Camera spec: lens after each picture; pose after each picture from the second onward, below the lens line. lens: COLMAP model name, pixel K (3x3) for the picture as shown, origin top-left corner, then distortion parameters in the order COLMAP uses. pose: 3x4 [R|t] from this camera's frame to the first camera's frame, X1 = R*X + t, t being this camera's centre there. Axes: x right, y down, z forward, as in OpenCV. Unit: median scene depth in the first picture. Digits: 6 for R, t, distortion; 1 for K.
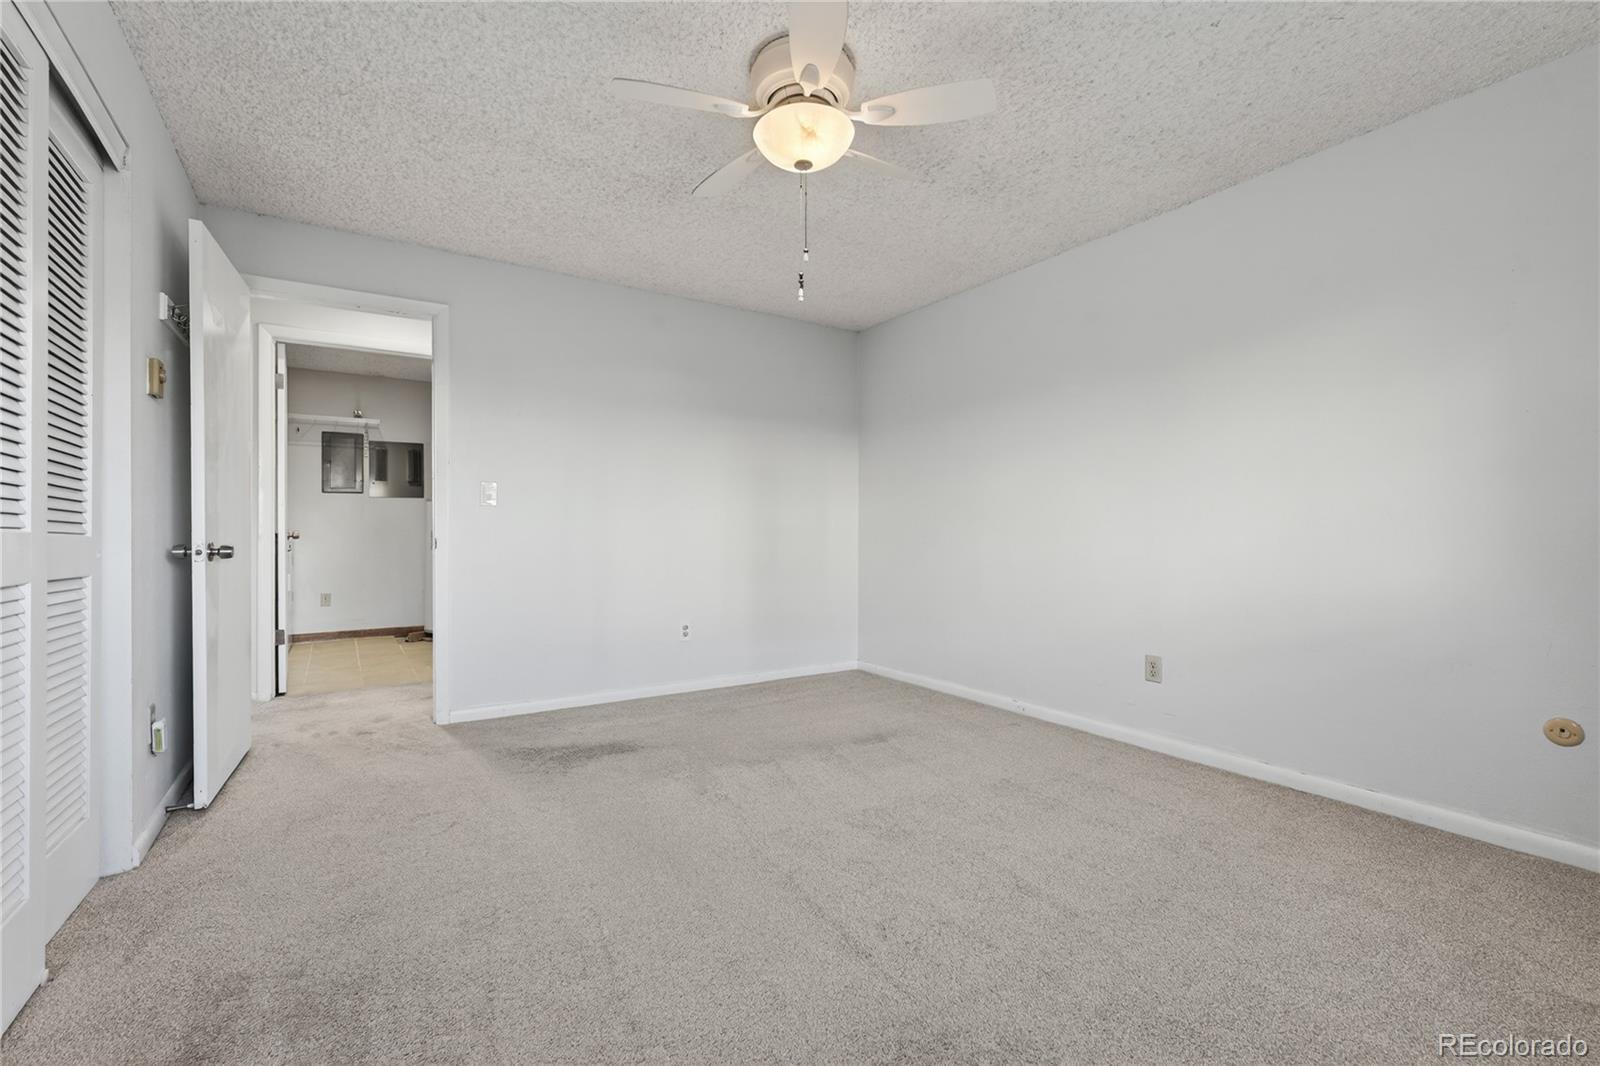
lens RADIAL K [[671.6, 0, 794.3], [0, 671.6, 528.3], [0, 0, 1]] dist [0.000383, -0.000256]
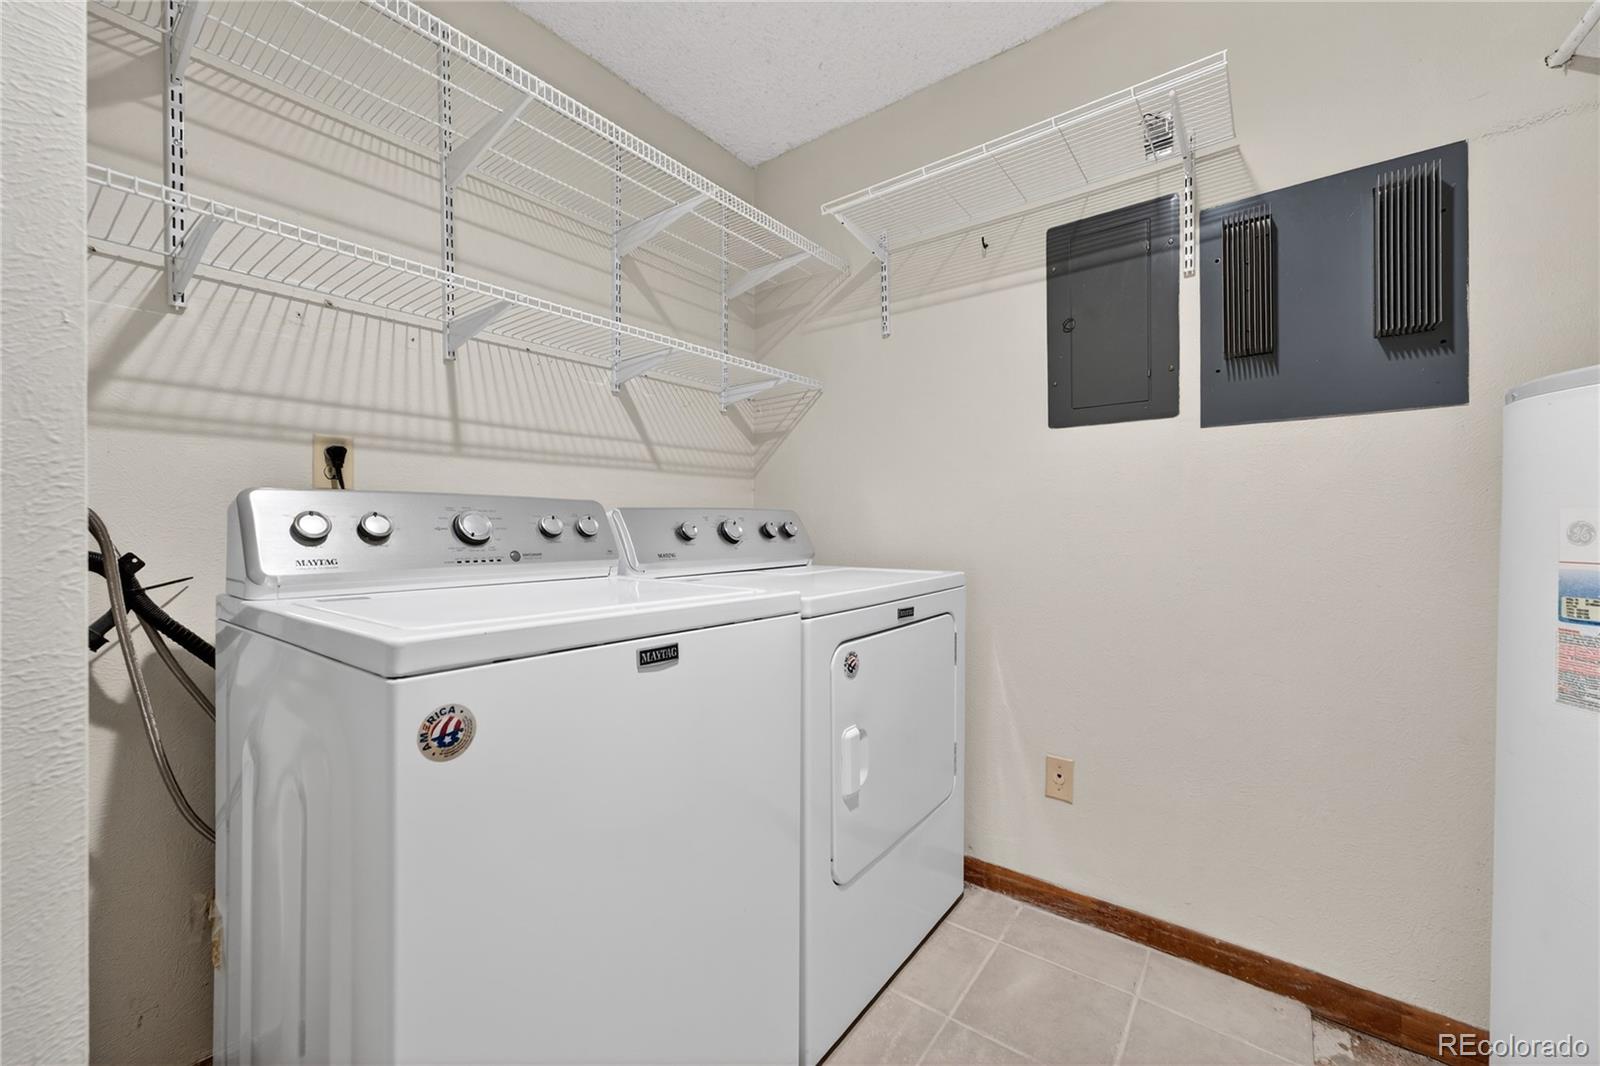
lens RADIAL K [[626.0, 0, 800.0], [0, 626.0, 533.0], [0, 0, 1]] dist [0.000557, 0.000034]
pose [[0.345127, 0.001828, -0.938554, -0.469446], [-0.003695, 0.999993, 0.000589, -0.005668], [0.938549, 0.003264, 0.345131, 0.788484]]
